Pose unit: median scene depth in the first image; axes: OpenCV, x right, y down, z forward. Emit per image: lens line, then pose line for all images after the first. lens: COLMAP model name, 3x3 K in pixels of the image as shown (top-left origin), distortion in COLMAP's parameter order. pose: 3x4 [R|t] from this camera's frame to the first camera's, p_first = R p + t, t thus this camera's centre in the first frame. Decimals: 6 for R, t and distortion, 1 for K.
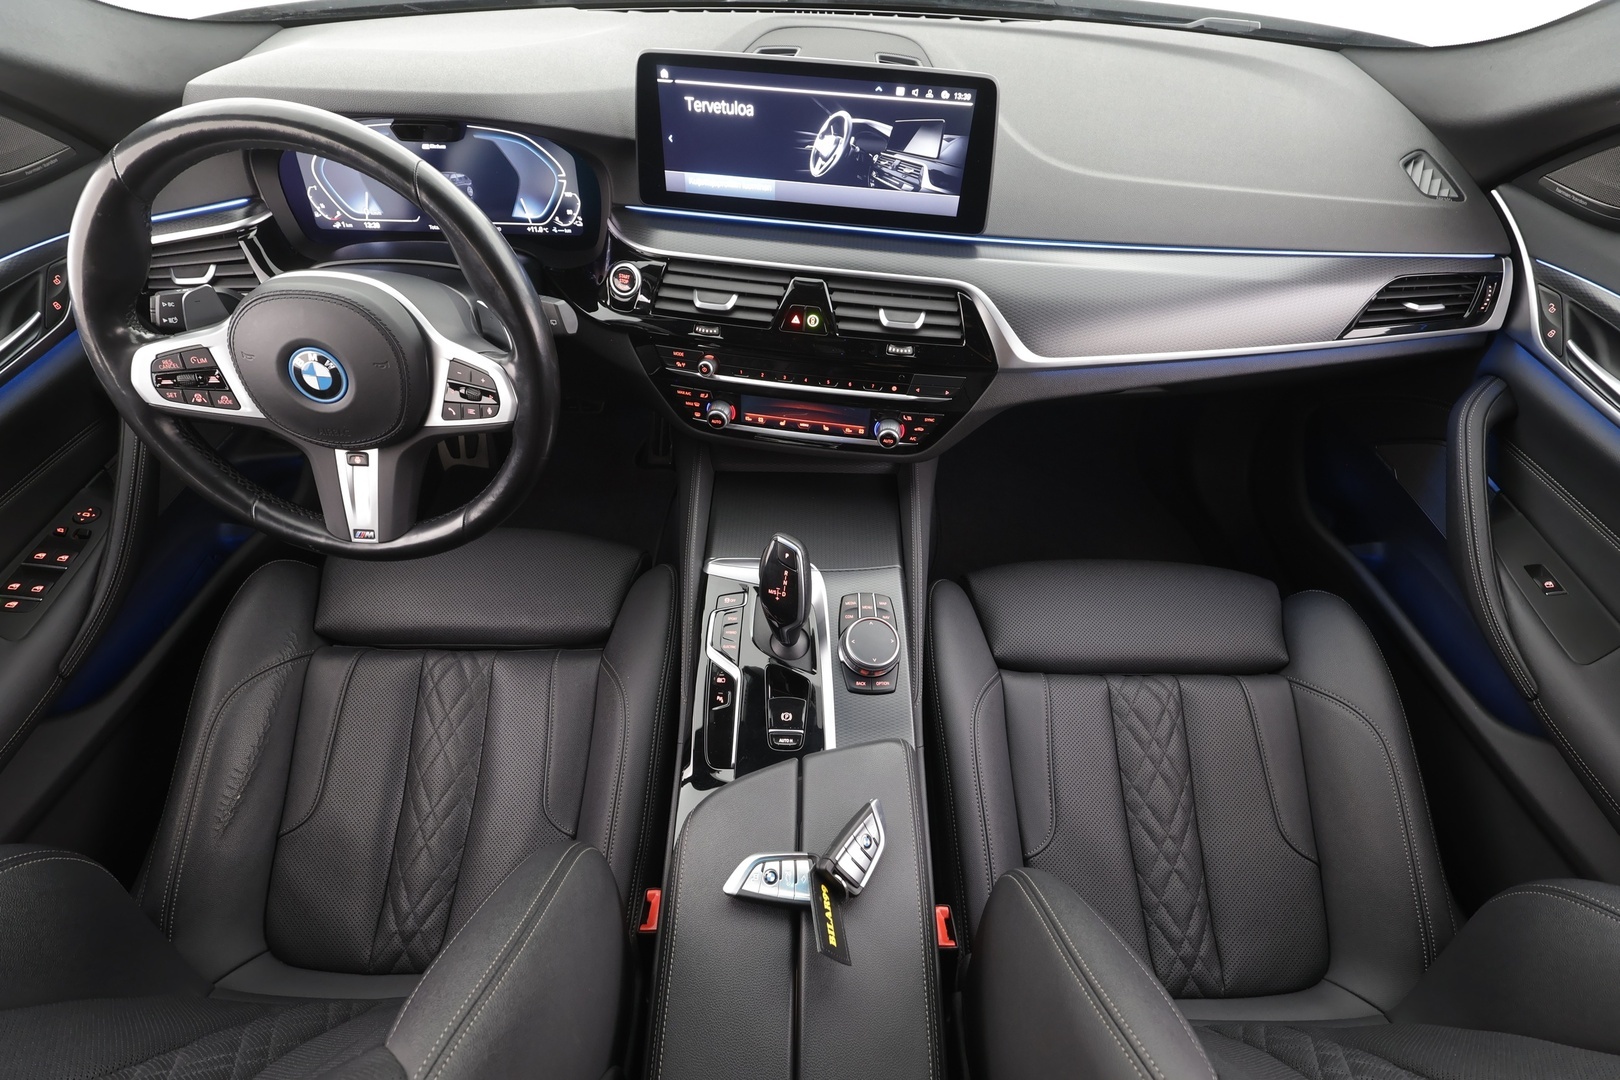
lens RADIAL K [[758.4, 0, 805.9], [0, 758.4, 537.5], [0, 0, 1]] dist [0.001322, 0.000775]
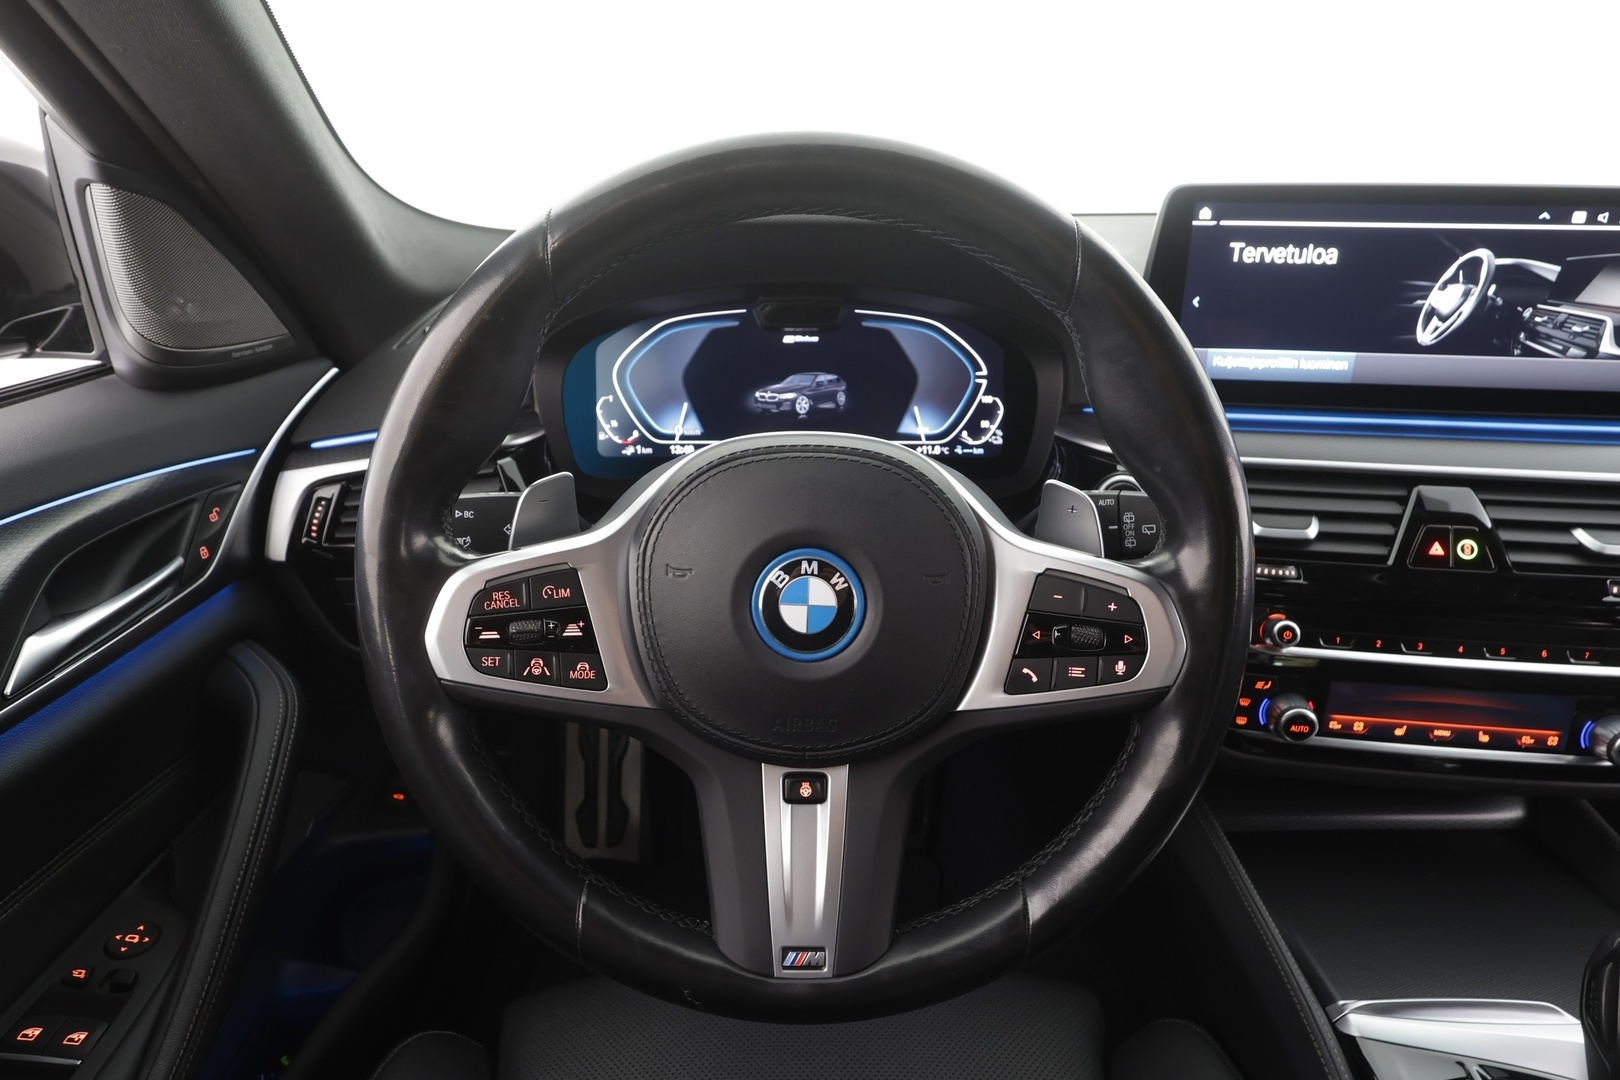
lens RADIAL K [[926.9, 0, 815.0], [0, 926.9, 537.8], [0, 0, 1]] dist [0.002707, 0.000495]
pose [[0.999664, -0.022386, 0.013045, -0.503324], [0.025834, 0.899556, -0.436041, 0.010975], [-0.001973, 0.436232, 0.899832, 0.333990]]
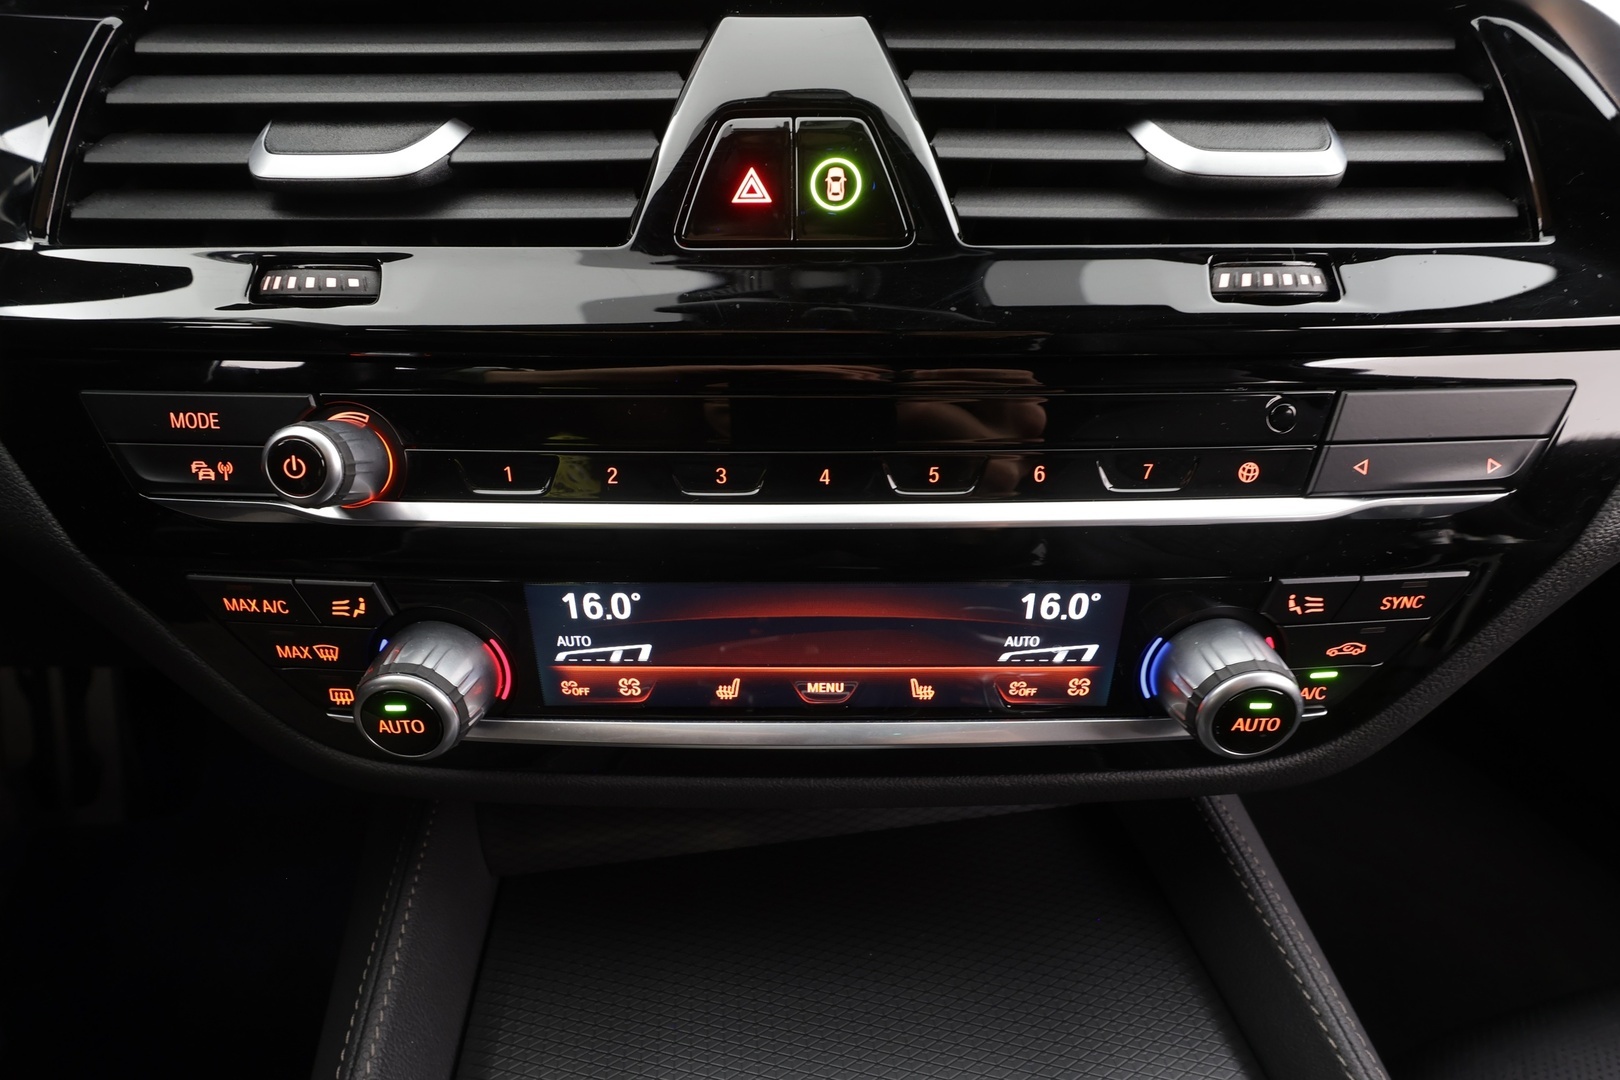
lens RADIAL K [[758.4, 0, 806.3], [0, 758.4, 537.0], [0, 0, 1]] dist [0.001322, 0.000775]
pose [[0.988893, -0.098012, 0.111736, -0.030343], [0.125597, 0.953035, -0.275590, -0.137325], [-0.079477, 0.286563, 0.954759, 0.817263]]
